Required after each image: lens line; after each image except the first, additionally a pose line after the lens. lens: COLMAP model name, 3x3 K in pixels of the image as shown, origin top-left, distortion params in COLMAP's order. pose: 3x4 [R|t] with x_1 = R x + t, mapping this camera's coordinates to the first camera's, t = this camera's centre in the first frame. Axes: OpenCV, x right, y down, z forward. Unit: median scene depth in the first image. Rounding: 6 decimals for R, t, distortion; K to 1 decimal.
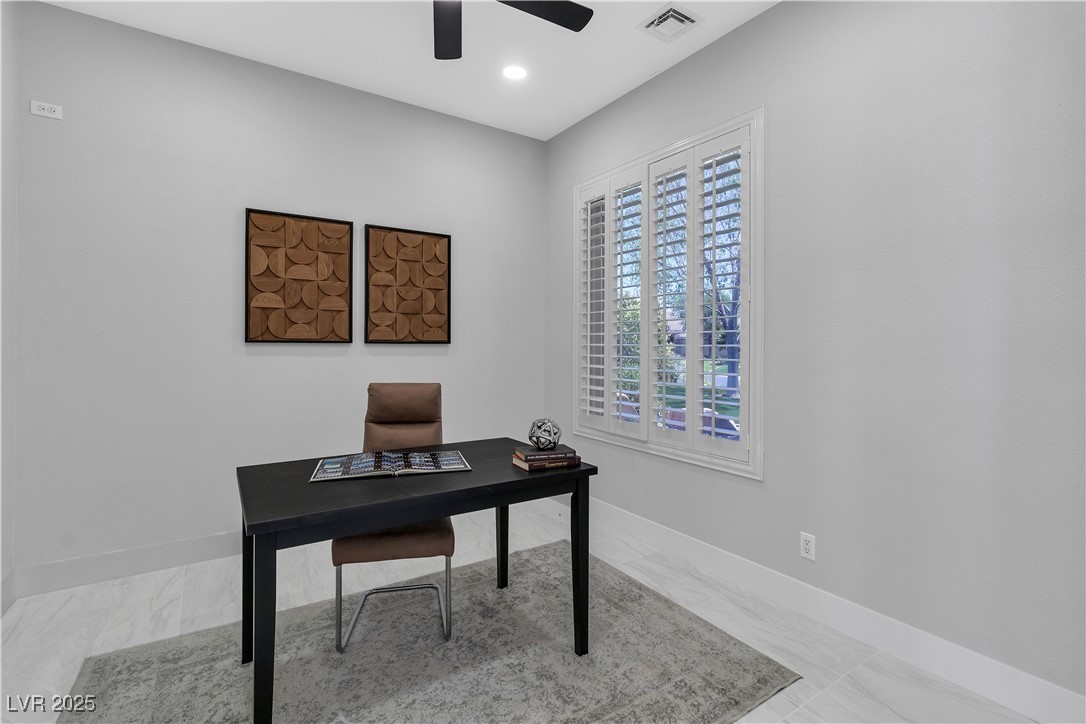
lens RADIAL K [[500.2, 0, 541.4], [0, 500.2, 352.1], [0, 0, 1]] dist [-0.004294, 0.001468]
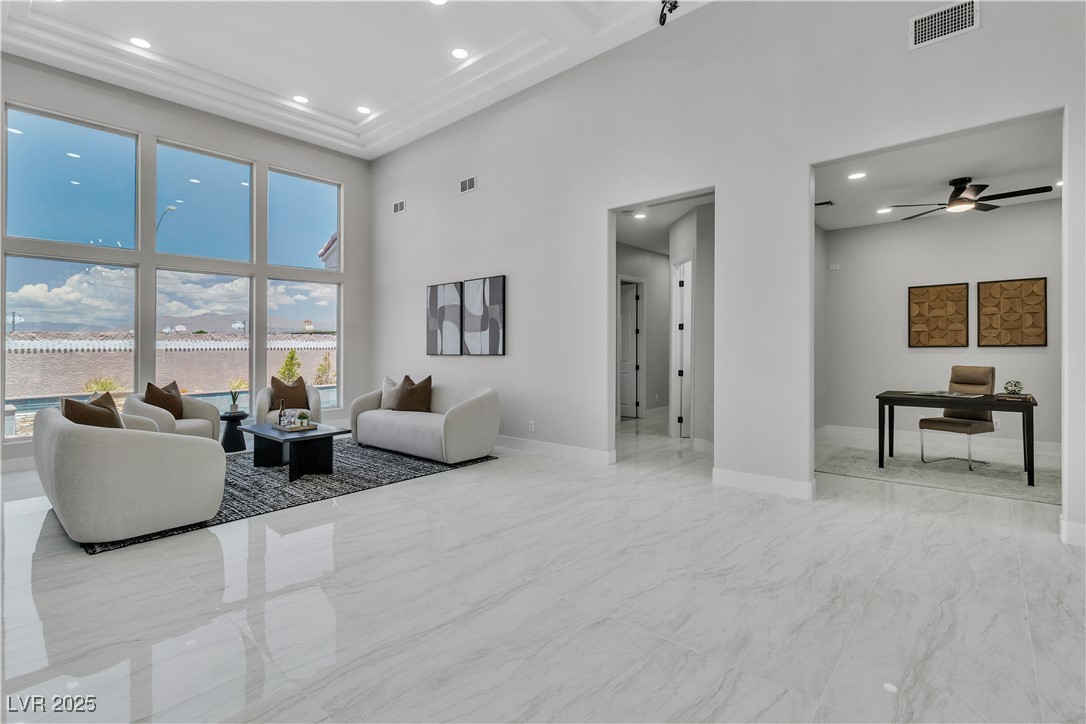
lens RADIAL K [[500.2, 0, 540.8], [0, 500.2, 351.0], [0, 0, 1]] dist [-0.004294, 0.001468]
pose [[0.263724, -0.002139, -0.964596, 1.014651], [0.003417, 0.999993, -0.001283, -0.005861], [0.964592, -0.002957, 0.263729, -1.054675]]
